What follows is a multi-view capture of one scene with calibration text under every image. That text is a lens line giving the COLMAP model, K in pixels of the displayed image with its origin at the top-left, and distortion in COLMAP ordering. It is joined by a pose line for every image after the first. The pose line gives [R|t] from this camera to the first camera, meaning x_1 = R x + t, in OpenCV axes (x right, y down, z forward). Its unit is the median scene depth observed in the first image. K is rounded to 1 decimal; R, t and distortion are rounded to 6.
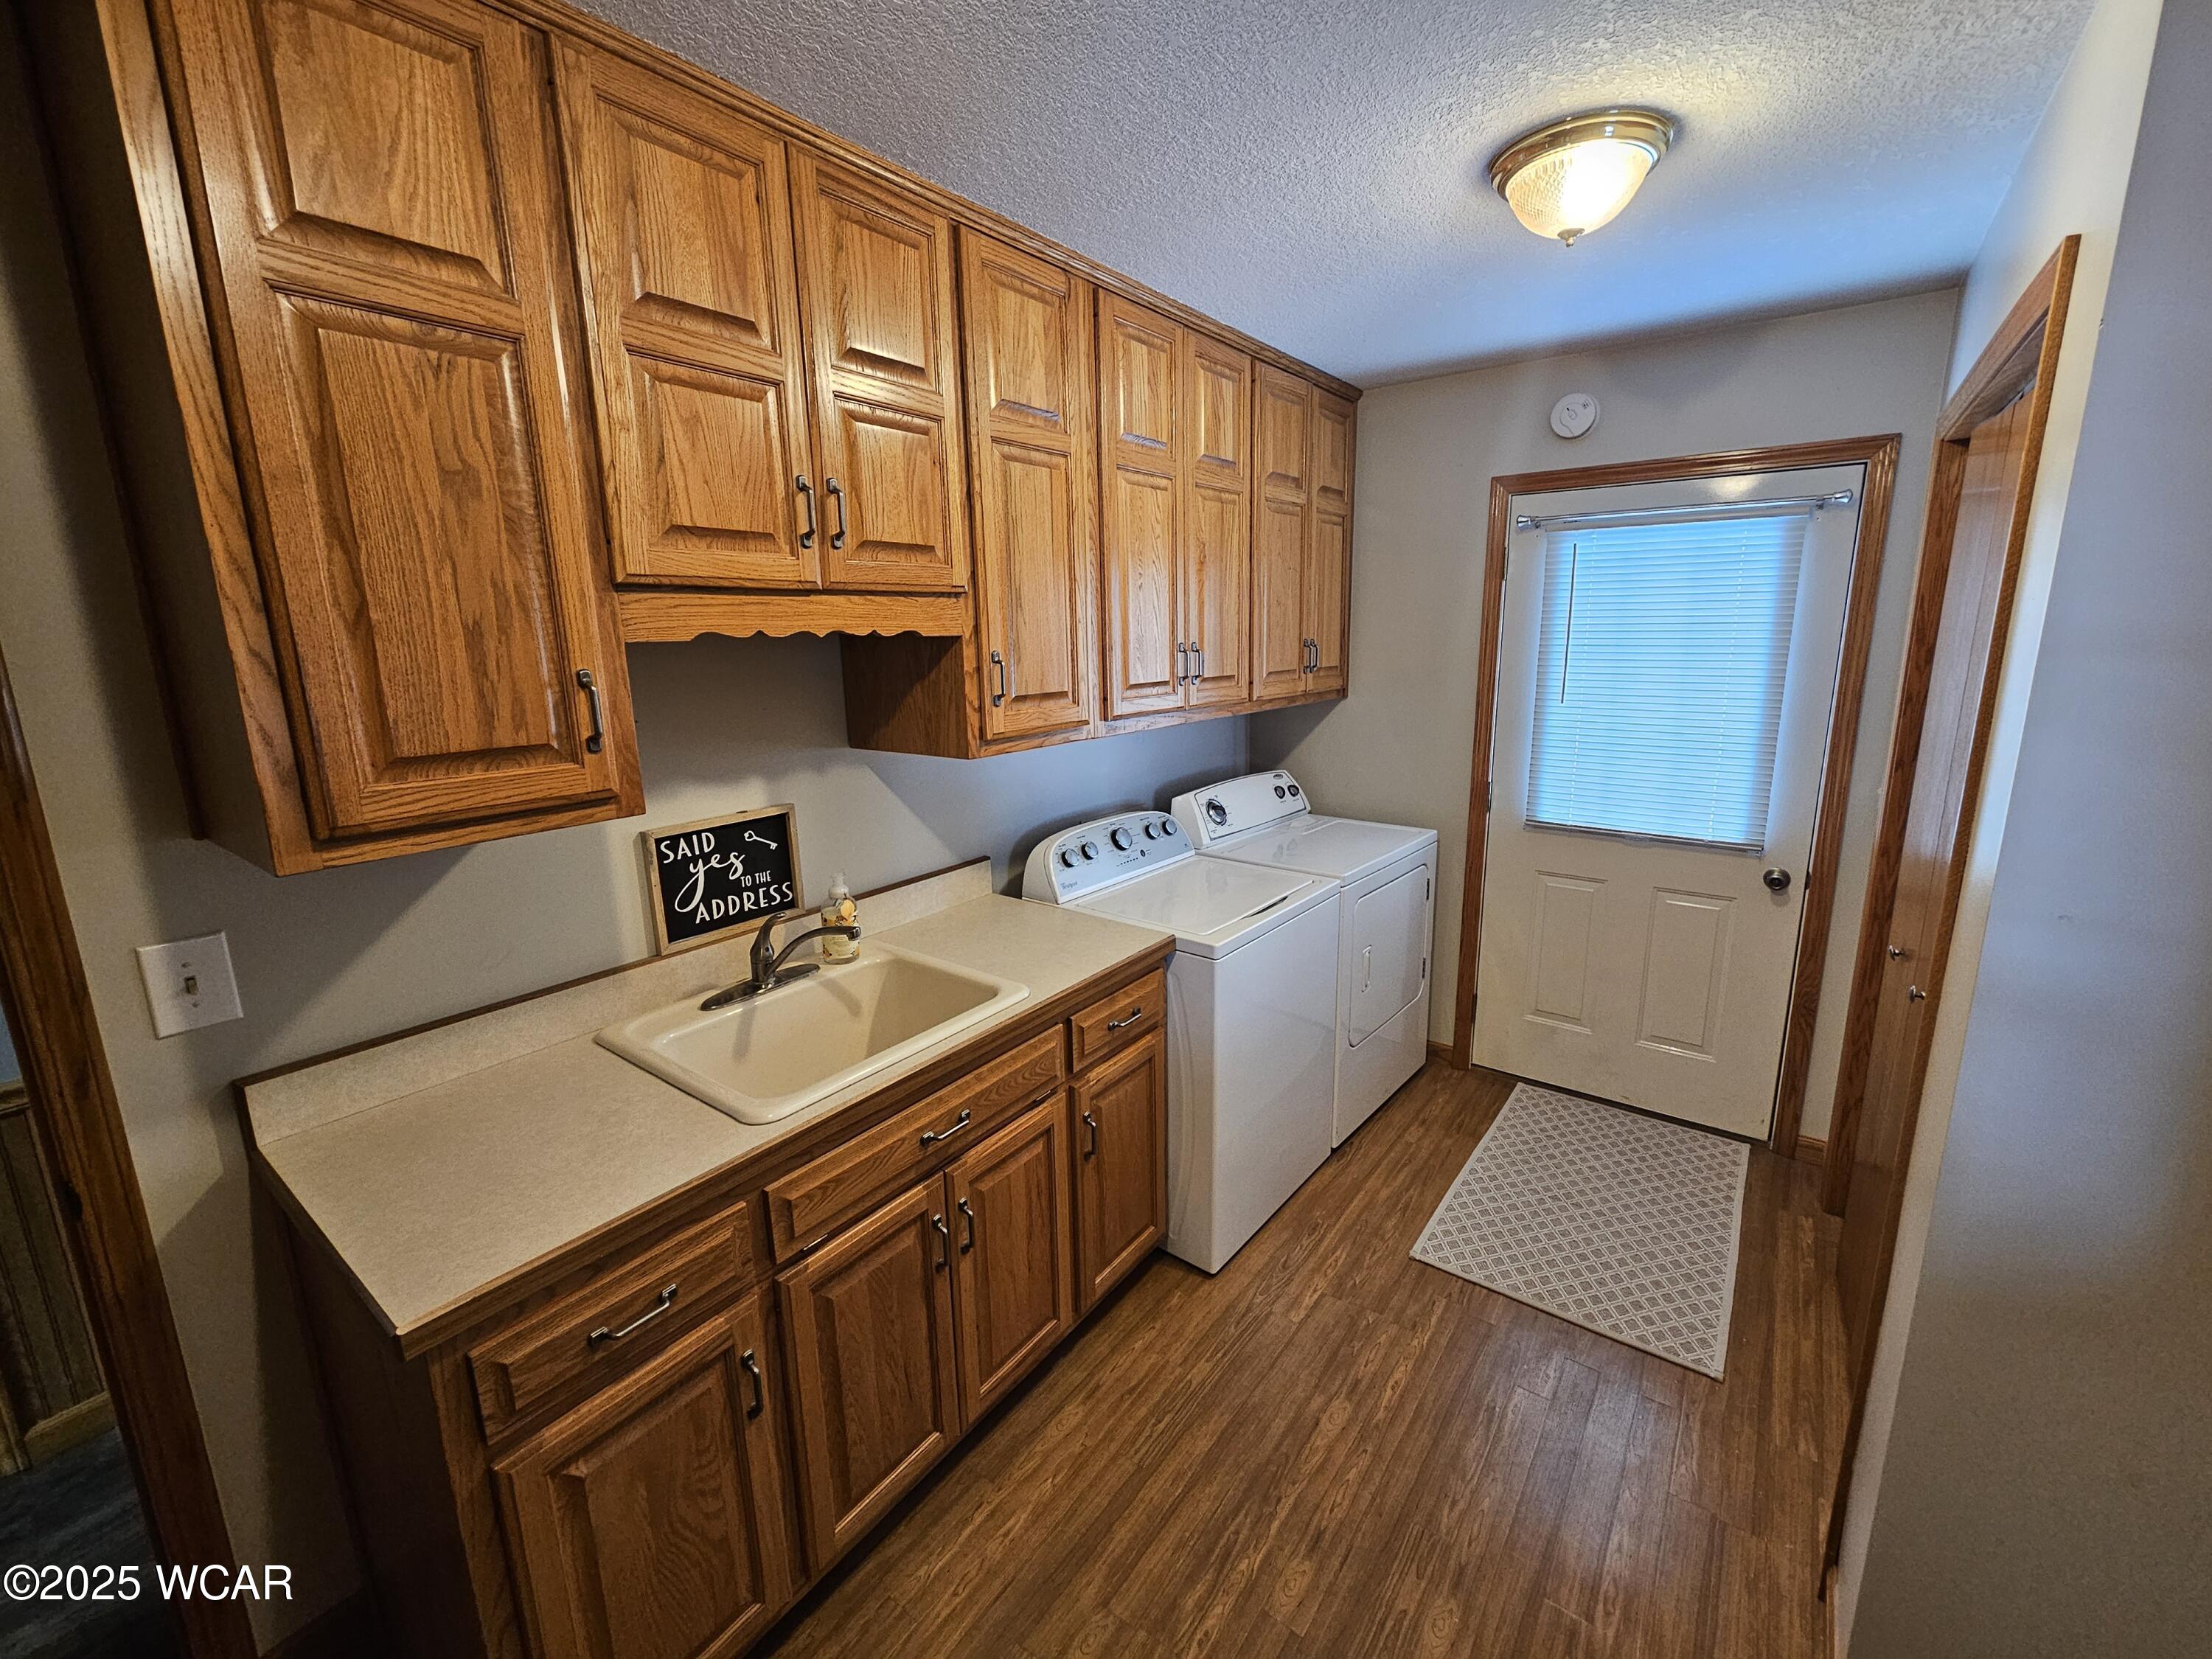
lens RADIAL K [[909.6, 0, 1115.6], [0, 909.6, 816.0], [0, 0, 1]] dist [0.001436, -0.001156]
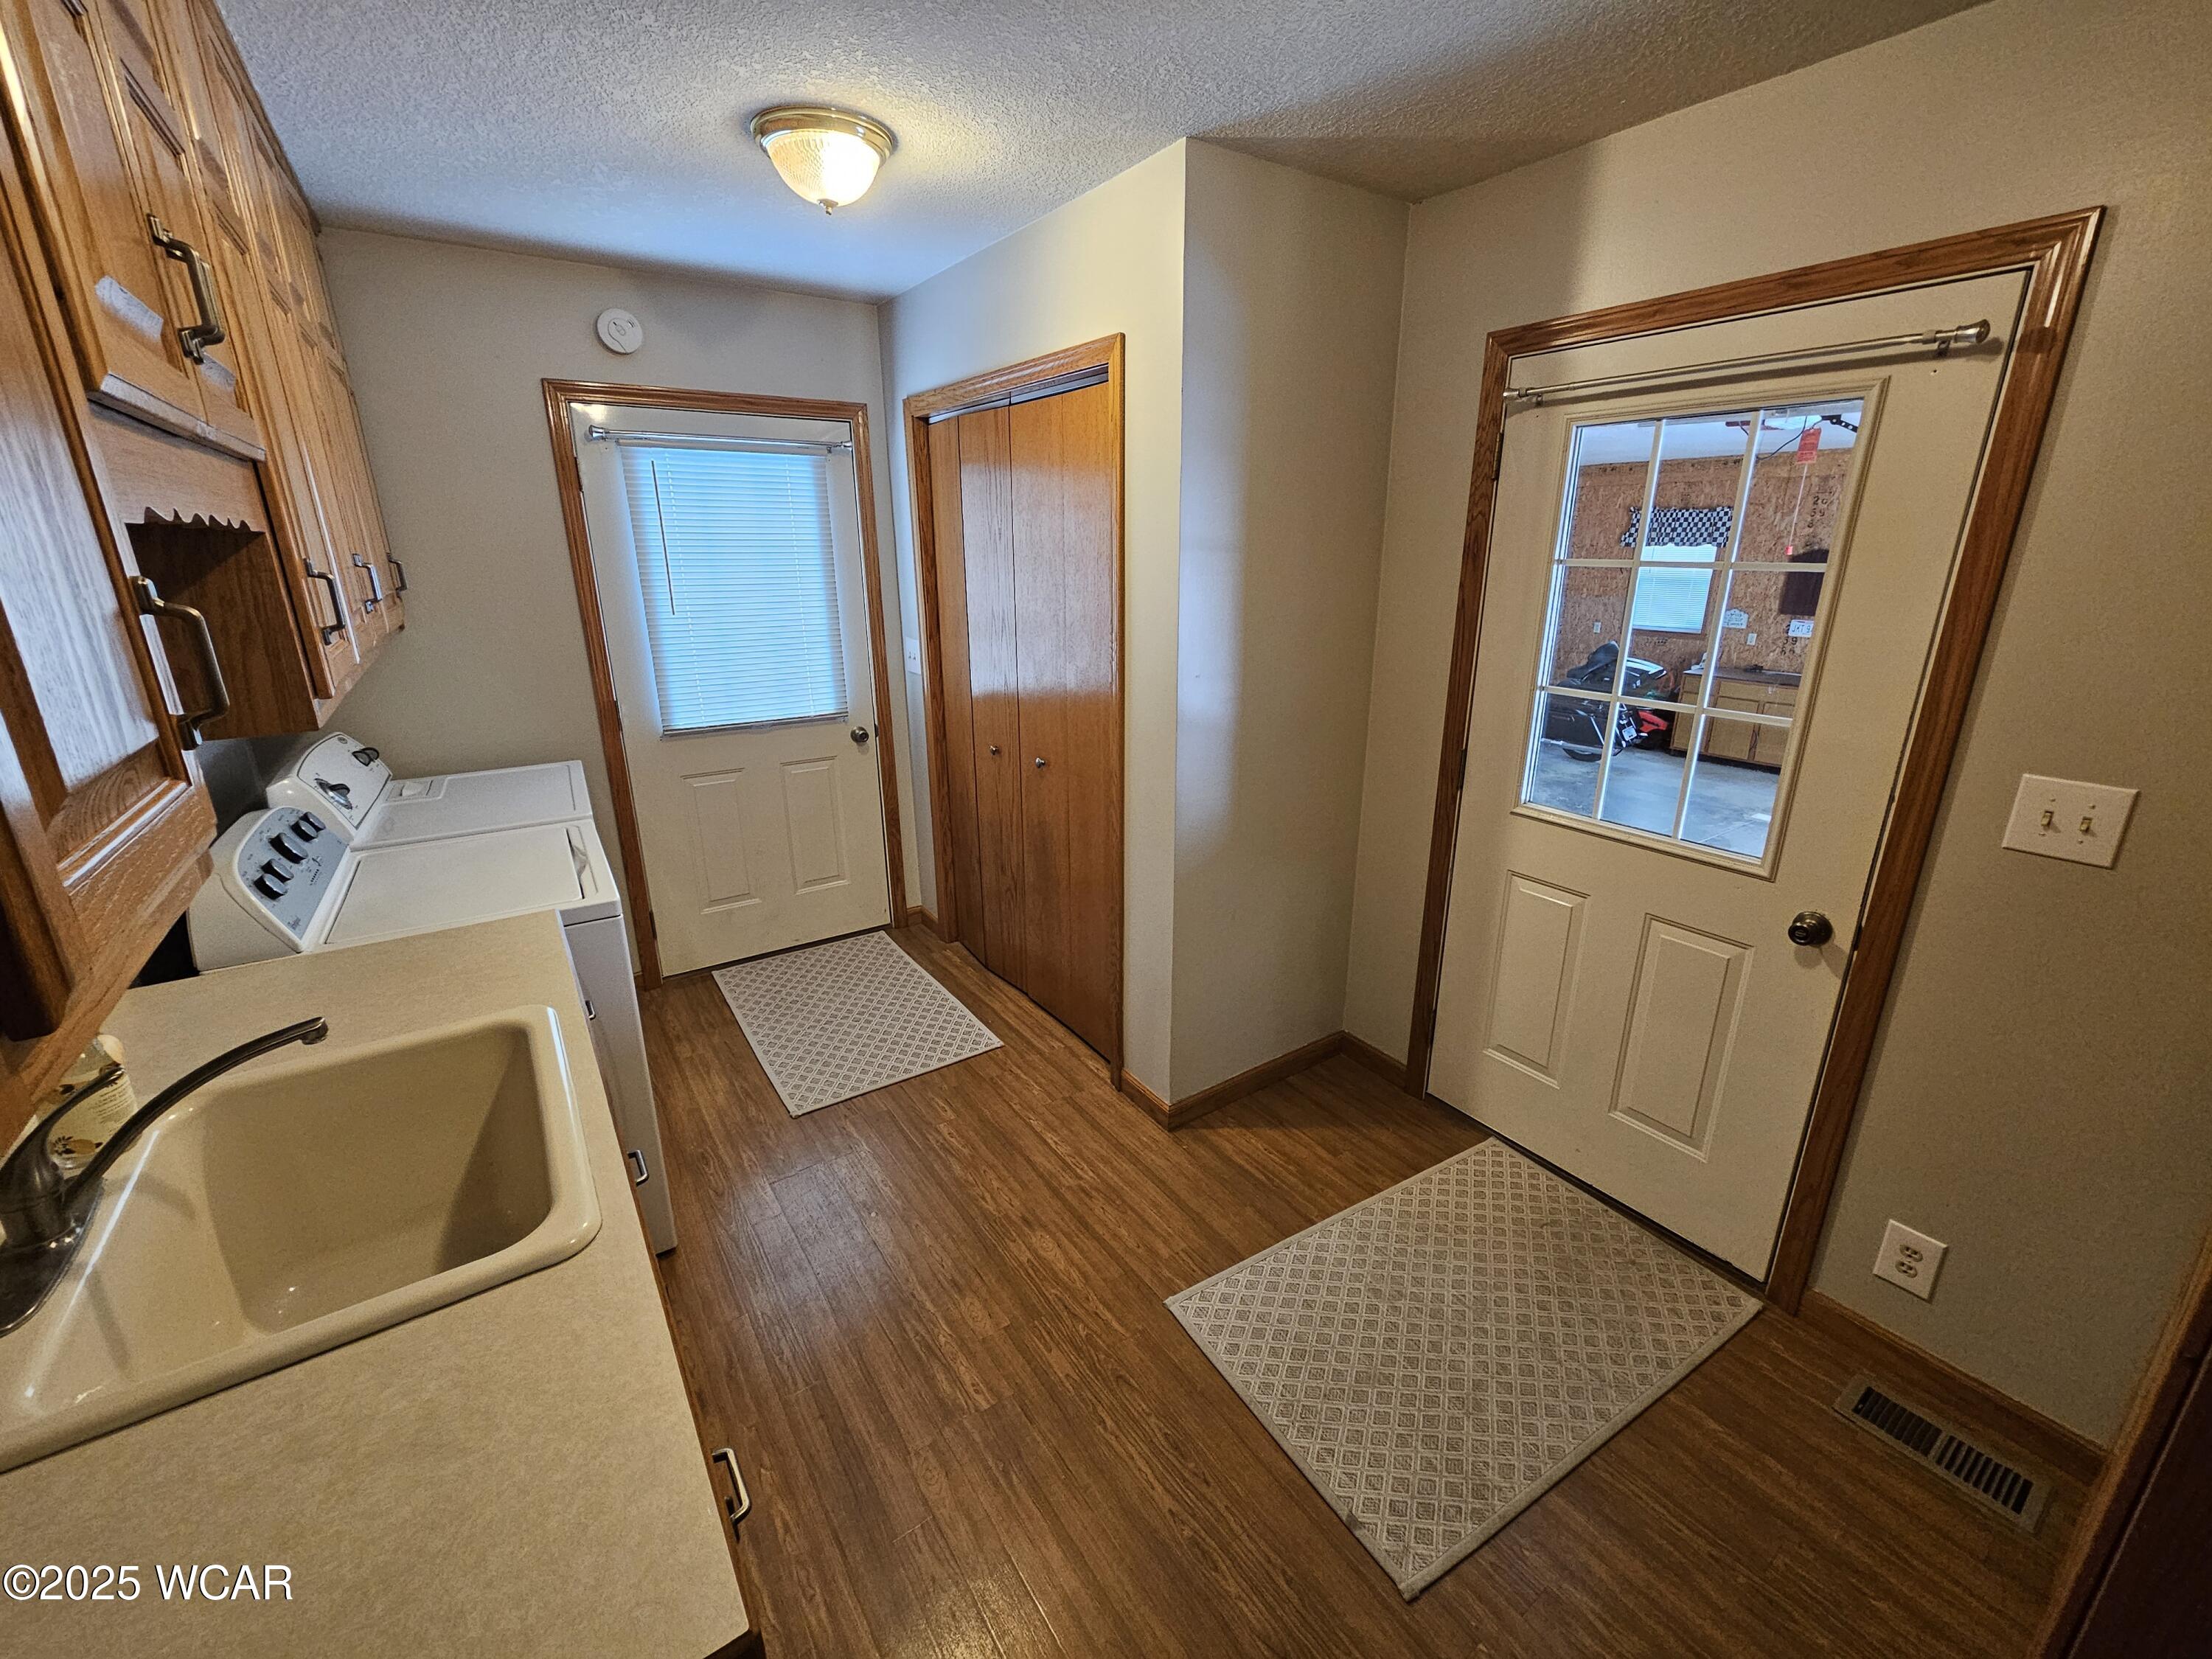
lens RADIAL K [[909.6, 0, 1117.7], [0, 909.6, 822.7], [0, 0, 1]] dist [0.001436, -0.001156]
pose [[0.317517, -0.266407, 0.910061, -0.571842], [0.191998, 0.957907, 0.213426, -0.027147], [-0.928612, 0.106964, 0.355302, 0.243226]]
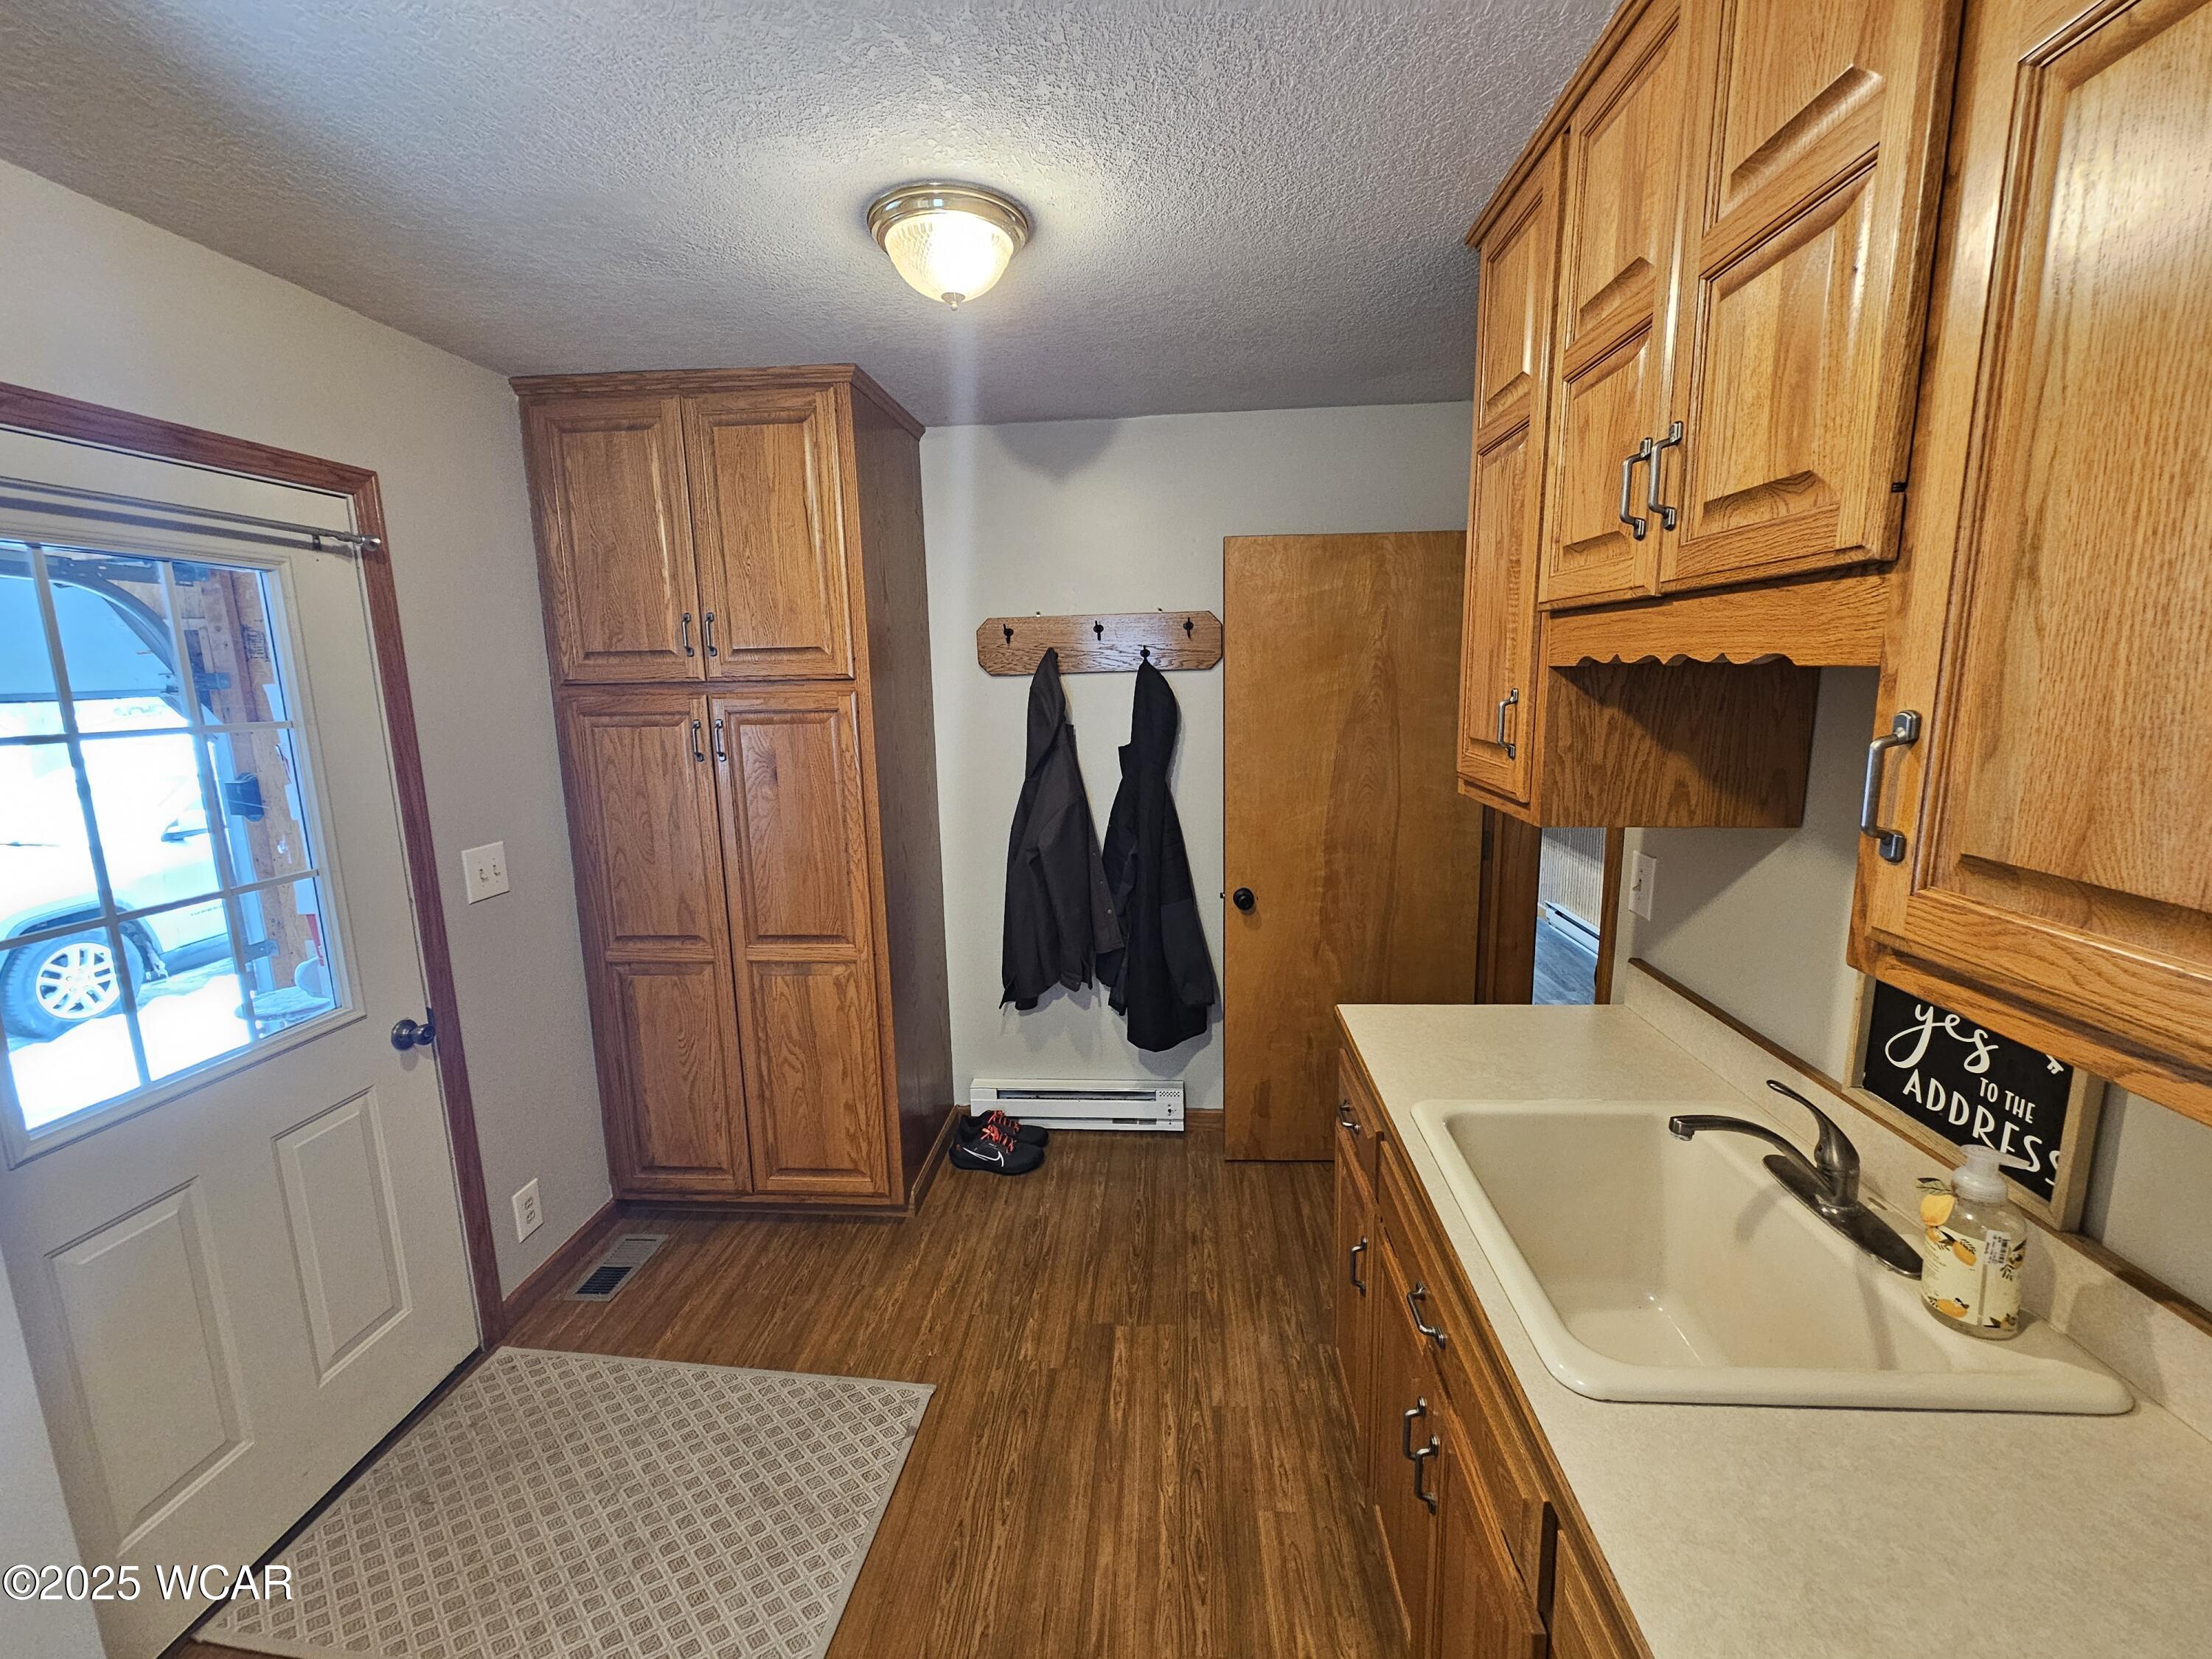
lens RADIAL K [[909.6, 0, 1115.5], [0, 909.6, 825.8], [0, 0, 1]] dist [0.001436, -0.001156]
pose [[-0.839001, 0.123644, -0.529895, 0.319926], [-0.079182, 0.935731, 0.343712, -0.229817], [0.538337, 0.330333, -0.775289, 1.087624]]
